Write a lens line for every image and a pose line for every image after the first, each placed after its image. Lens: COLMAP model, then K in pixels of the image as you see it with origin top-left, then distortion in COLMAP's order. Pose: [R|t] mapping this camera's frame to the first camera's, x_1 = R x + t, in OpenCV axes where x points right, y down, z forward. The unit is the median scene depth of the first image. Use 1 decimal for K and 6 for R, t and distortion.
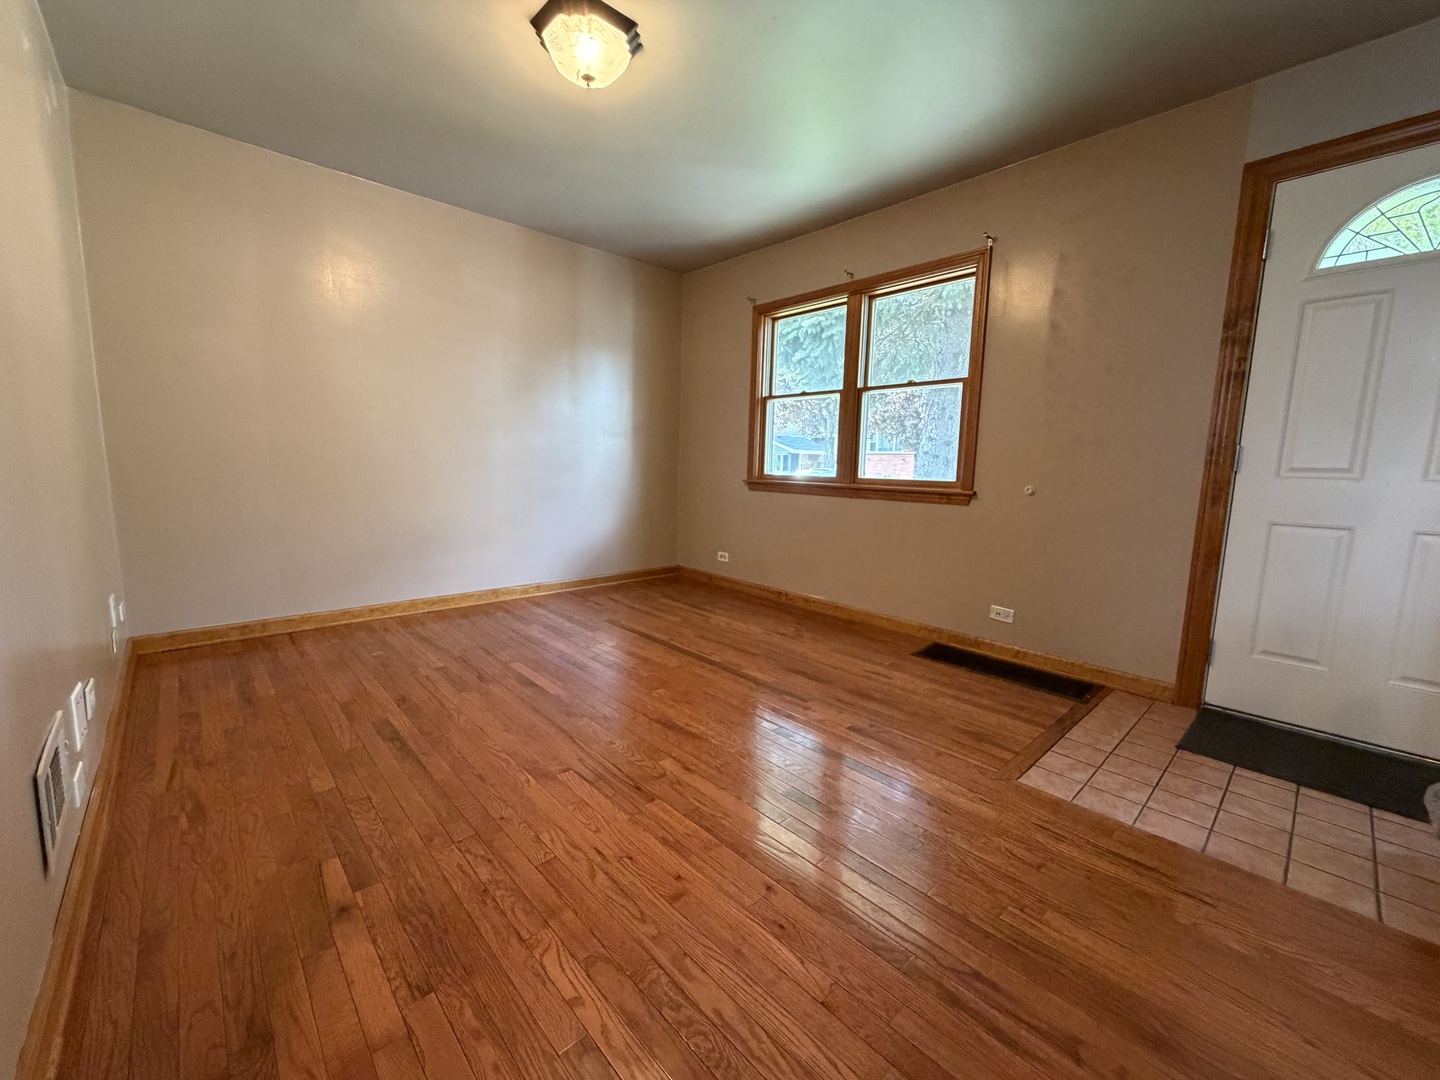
lens RADIAL K [[573.9, 0, 712.5], [0, 573.9, 540.4], [0, 0, 1]] dist [0.000280, -0.000015]
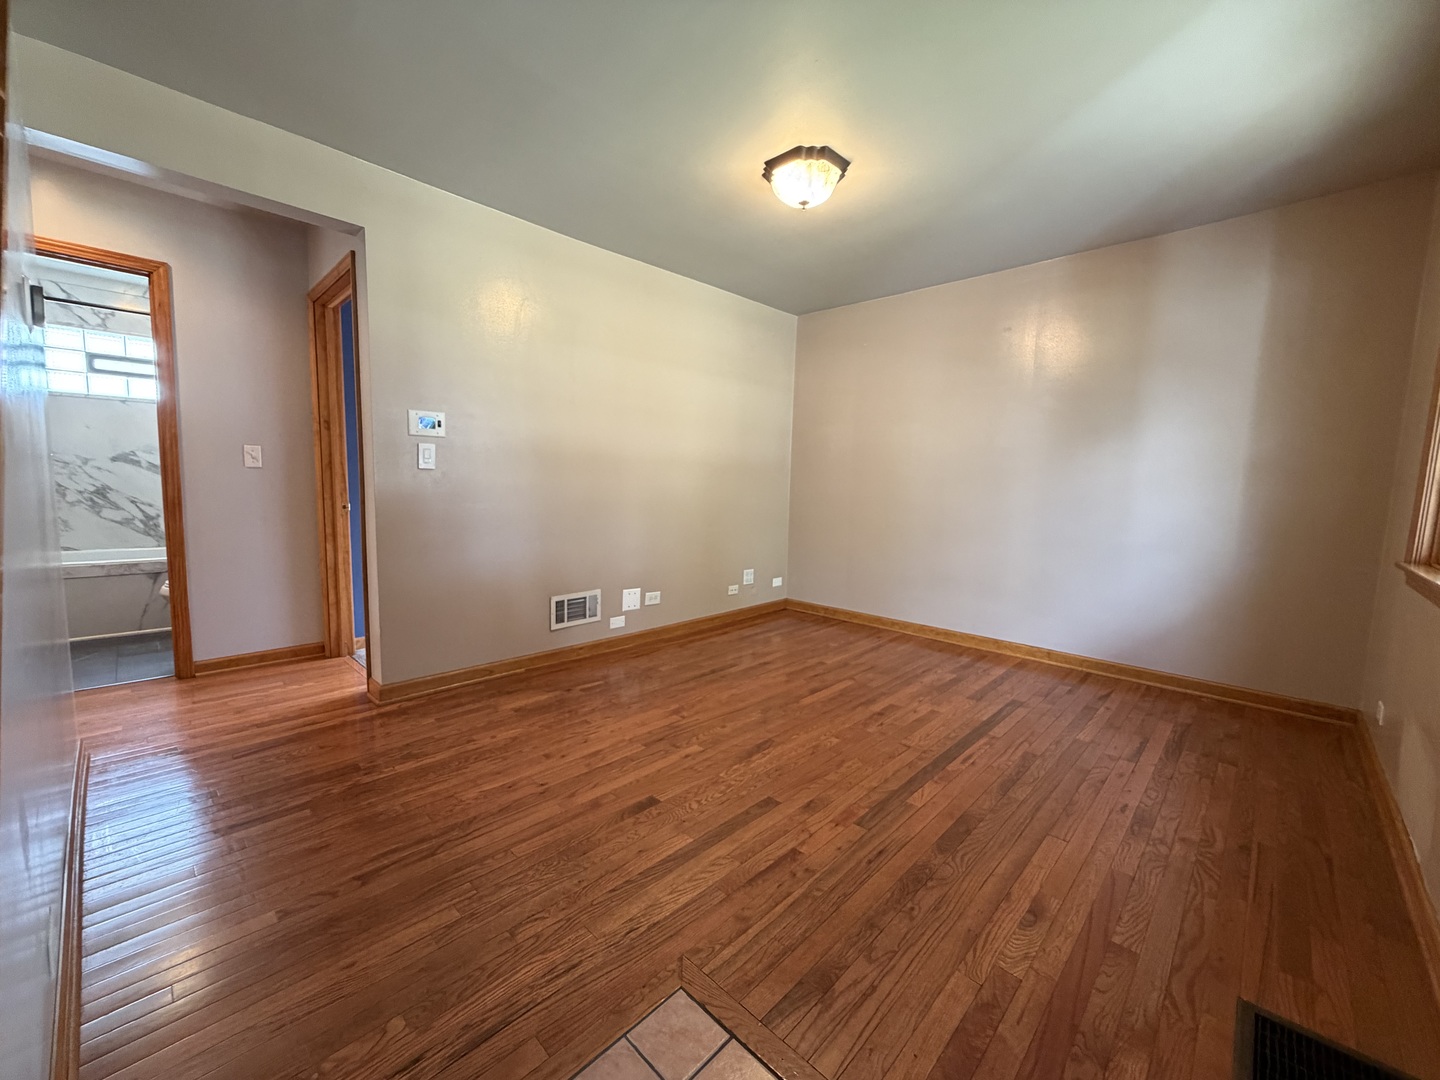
lens RADIAL K [[573.9, 0, 712.5], [0, 573.9, 540.4], [0, 0, 1]] dist [0.000280, -0.000015]
pose [[0.054886, 0.079348, -0.995335, 0.780324], [-0.157897, 0.984984, 0.069816, -0.103309], [0.985929, 0.153329, 0.066591, 0.610946]]
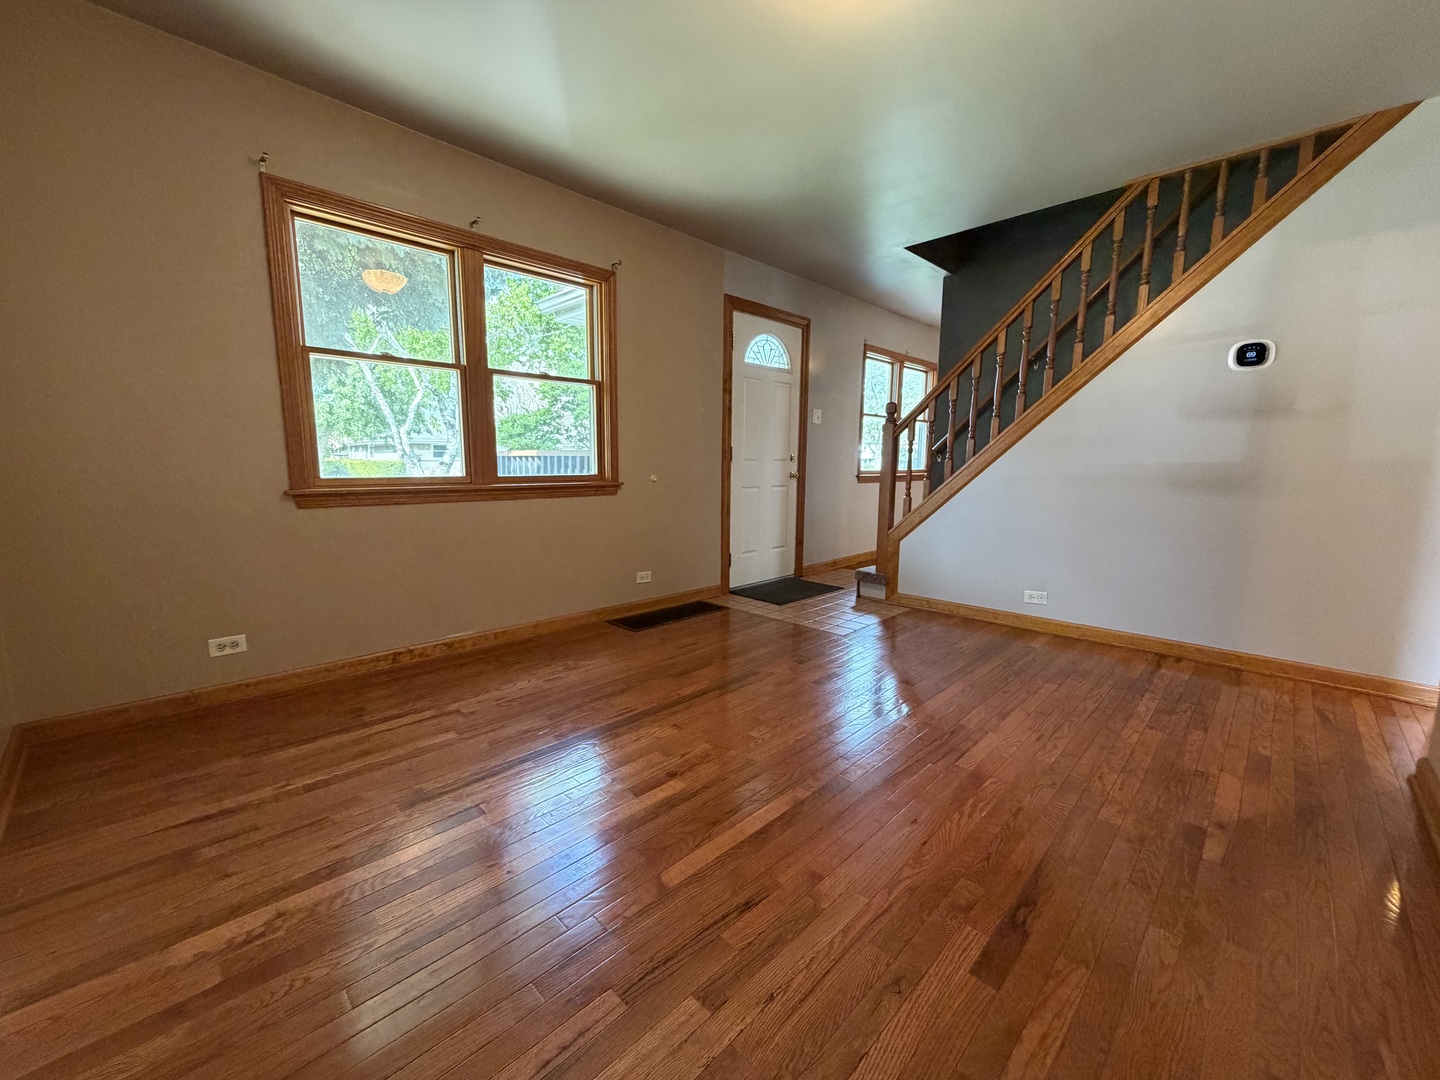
lens RADIAL K [[573.9, 0, 712.5], [0, 573.9, 540.4], [0, 0, 1]] dist [0.000280, -0.000015]
pose [[-0.042005, -0.159647, 0.986280, -0.803767], [0.125567, 0.978481, 0.163732, -0.152424], [-0.991196, 0.130722, -0.021055, 0.947201]]
